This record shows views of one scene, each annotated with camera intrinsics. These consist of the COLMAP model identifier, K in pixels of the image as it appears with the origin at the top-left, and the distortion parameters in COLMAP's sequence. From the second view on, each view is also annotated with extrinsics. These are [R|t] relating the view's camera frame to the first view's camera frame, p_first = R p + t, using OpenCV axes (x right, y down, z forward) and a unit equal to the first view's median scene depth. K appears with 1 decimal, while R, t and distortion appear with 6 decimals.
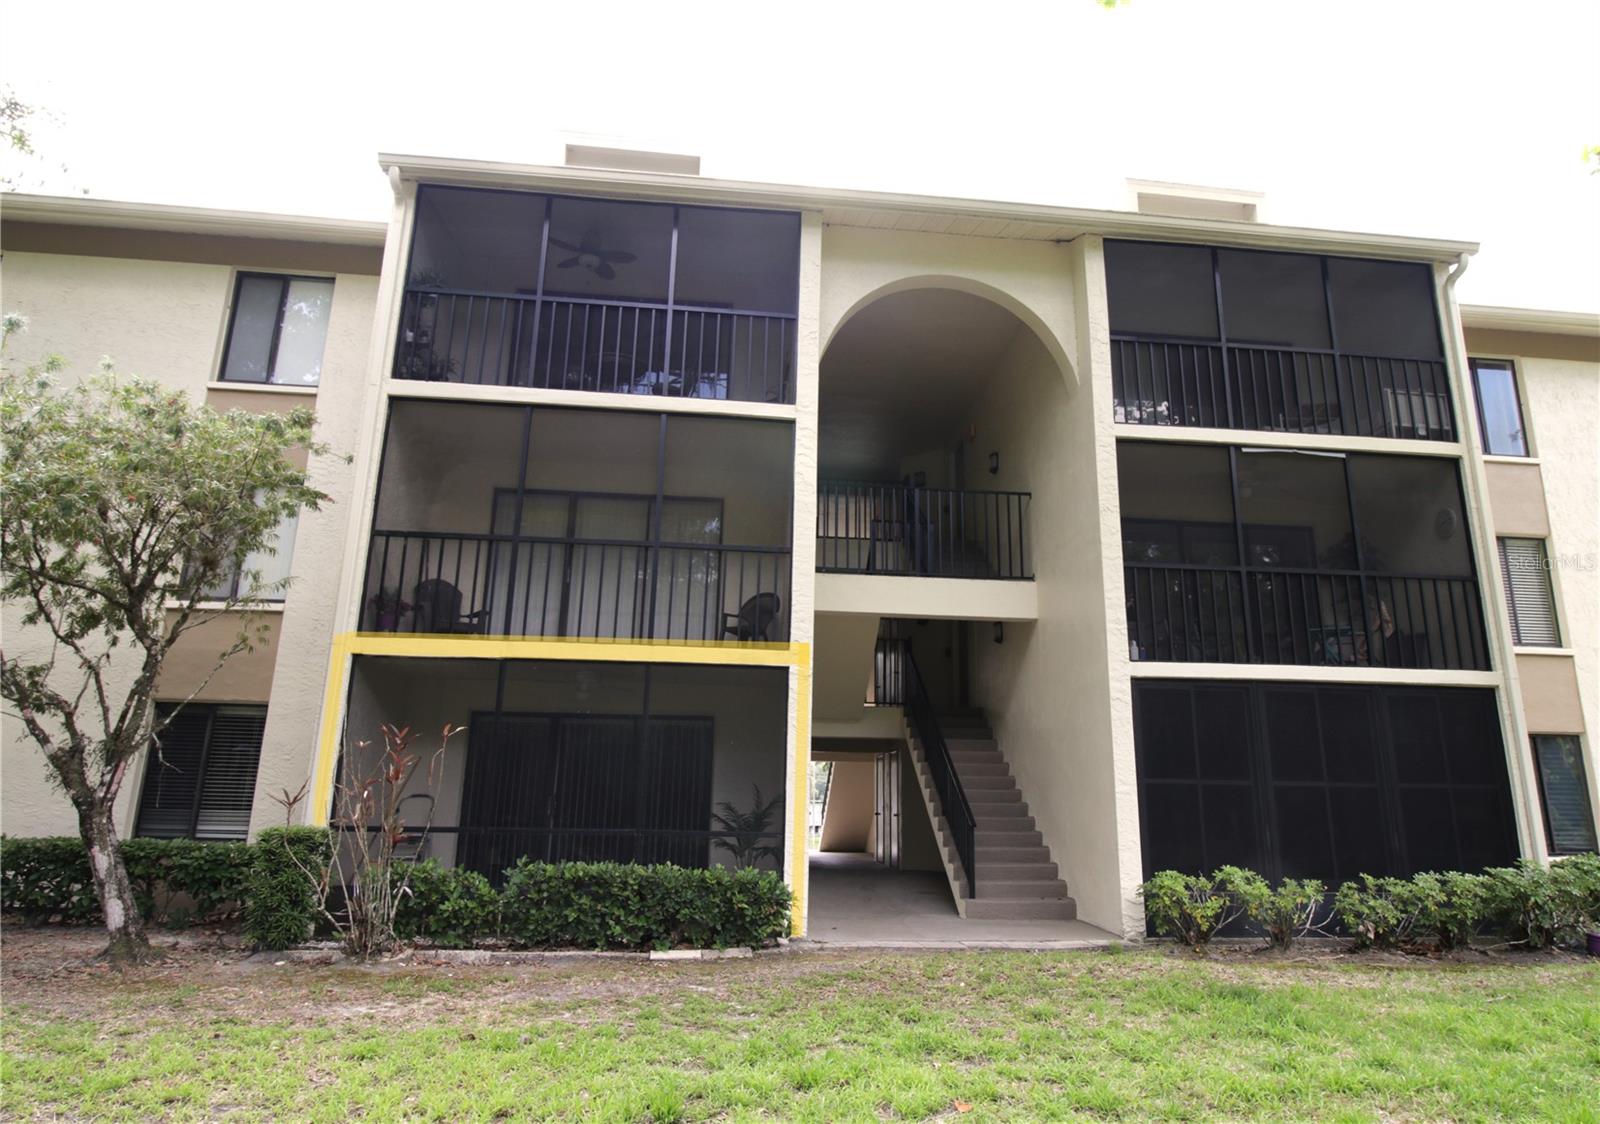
lens RADIAL K [[642.7, 0, 800.0], [0, 642.7, 562.0], [0, 0, 1]] dist [-0.000647, -0.000098]
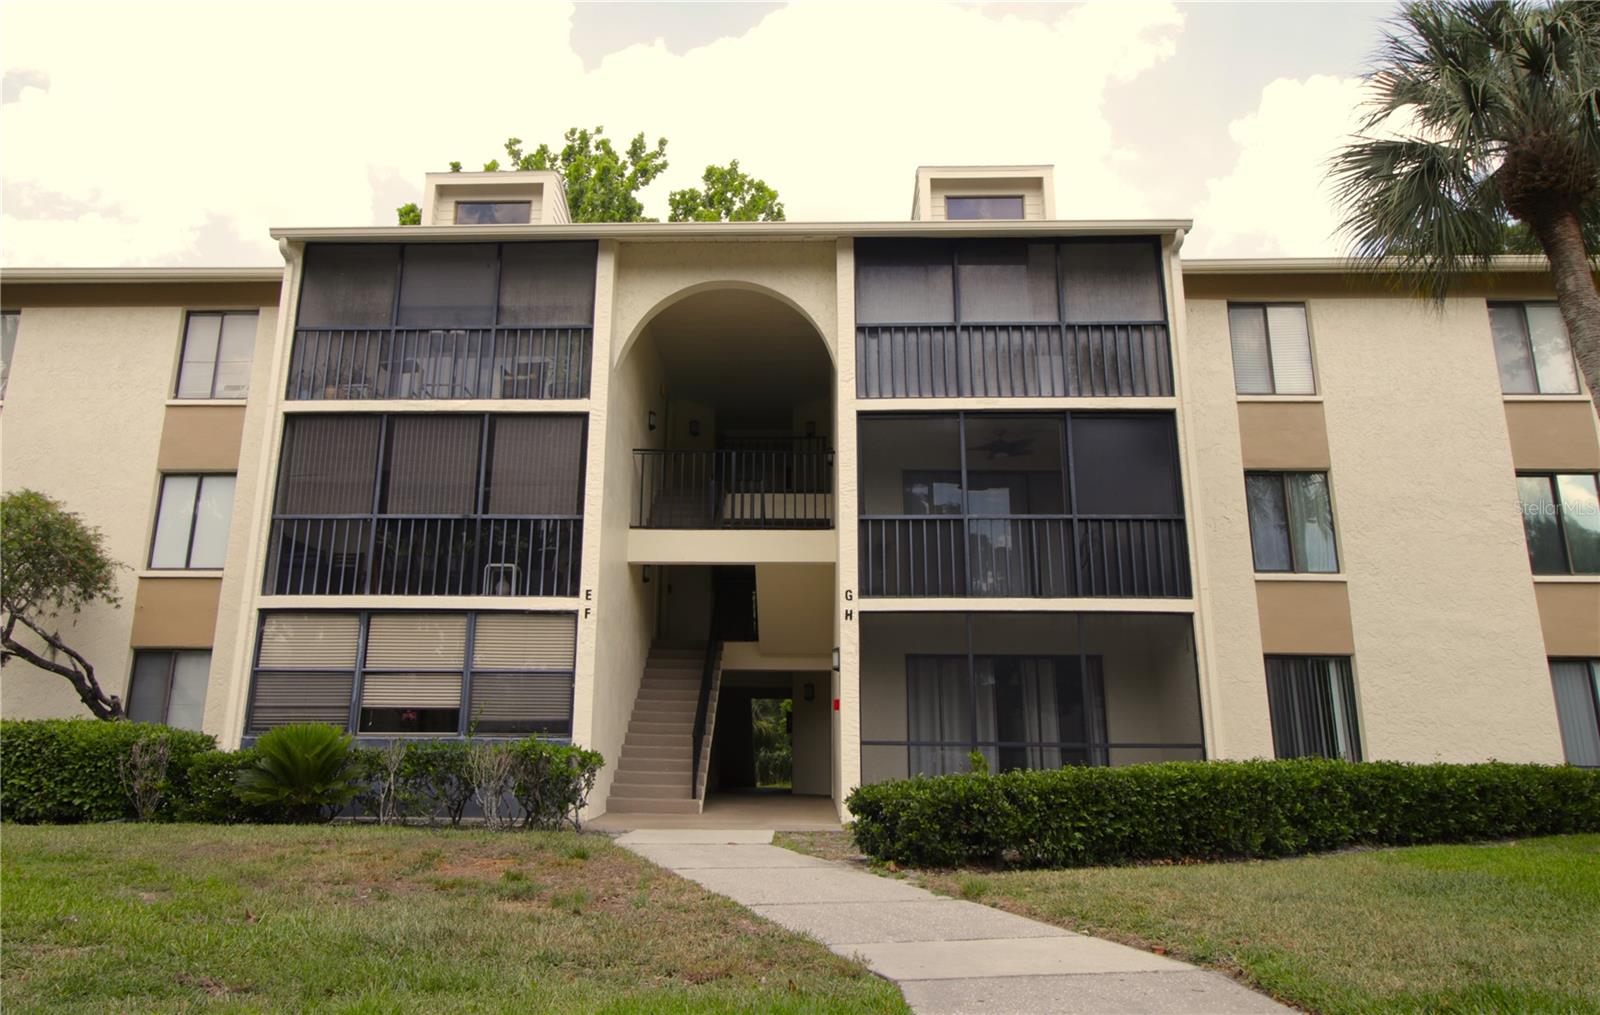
lens RADIAL K [[704.1, 0, 800.0], [0, 704.1, 507.5], [0, 0, 1]] dist [0.000381, 0.000278]
pose [[0.995346, -0.038700, -0.088252, 0.488257], [0.039876, 0.999137, 0.011605, -0.035418], [0.087727, -0.015070, 0.996031, -0.314566]]
